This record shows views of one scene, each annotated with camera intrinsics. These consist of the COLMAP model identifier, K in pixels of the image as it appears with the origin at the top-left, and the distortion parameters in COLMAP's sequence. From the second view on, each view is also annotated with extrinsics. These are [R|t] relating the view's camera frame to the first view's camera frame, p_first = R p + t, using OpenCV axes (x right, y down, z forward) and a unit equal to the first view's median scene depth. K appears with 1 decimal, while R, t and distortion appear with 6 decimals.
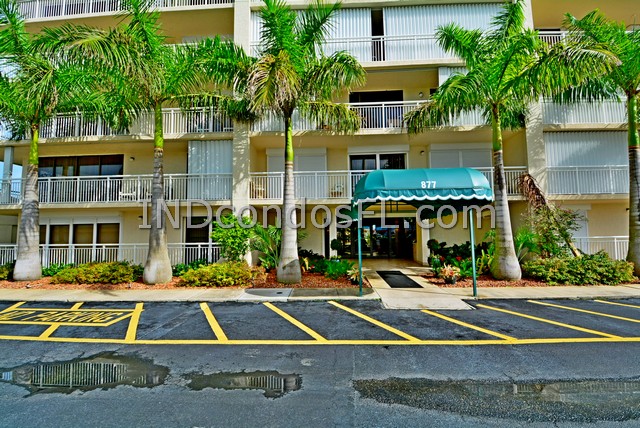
lens RADIAL K [[280.6, 0, 320.0], [0, 280.6, 214.0], [0, 0, 1]] dist [0.017053, -0.024060]
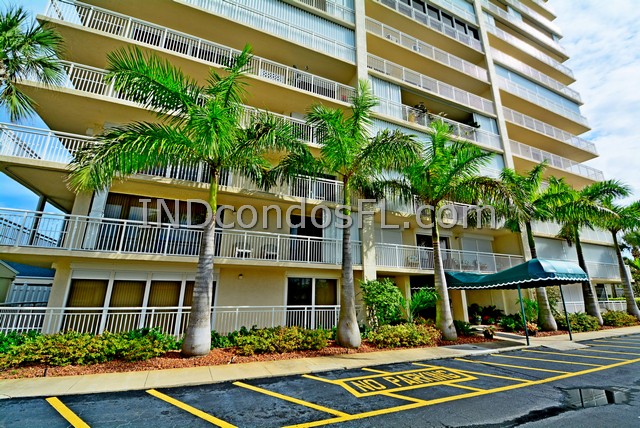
lens RADIAL K [[280.6, 0, 320.0], [0, 280.6, 214.0], [0, 0, 1]] dist [0.017053, -0.024060]
pose [[0.901498, 0.138103, 0.410156, -0.770951], [-0.044691, 0.972359, -0.229173, 0.012321], [-0.430469, 0.188268, 0.882752, 0.046726]]
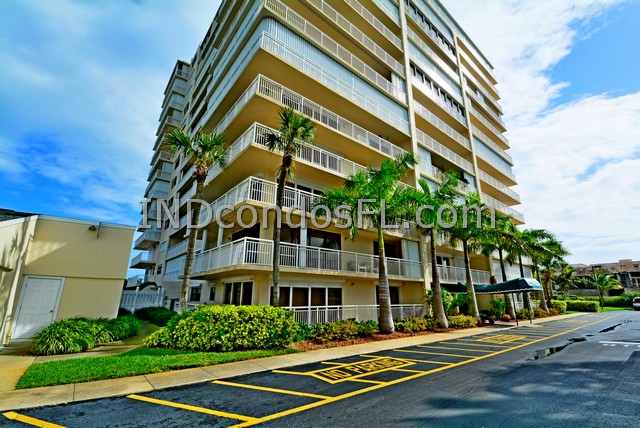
lens RADIAL K [[280.6, 0, 320.0], [0, 280.6, 214.0], [0, 0, 1]] dist [0.017053, -0.024060]
pose [[0.751308, 0.203624, 0.627753, -1.564224], [-0.057748, 0.967846, -0.244826, 0.021737], [-0.657420, 0.147688, 0.738909, 0.082005]]
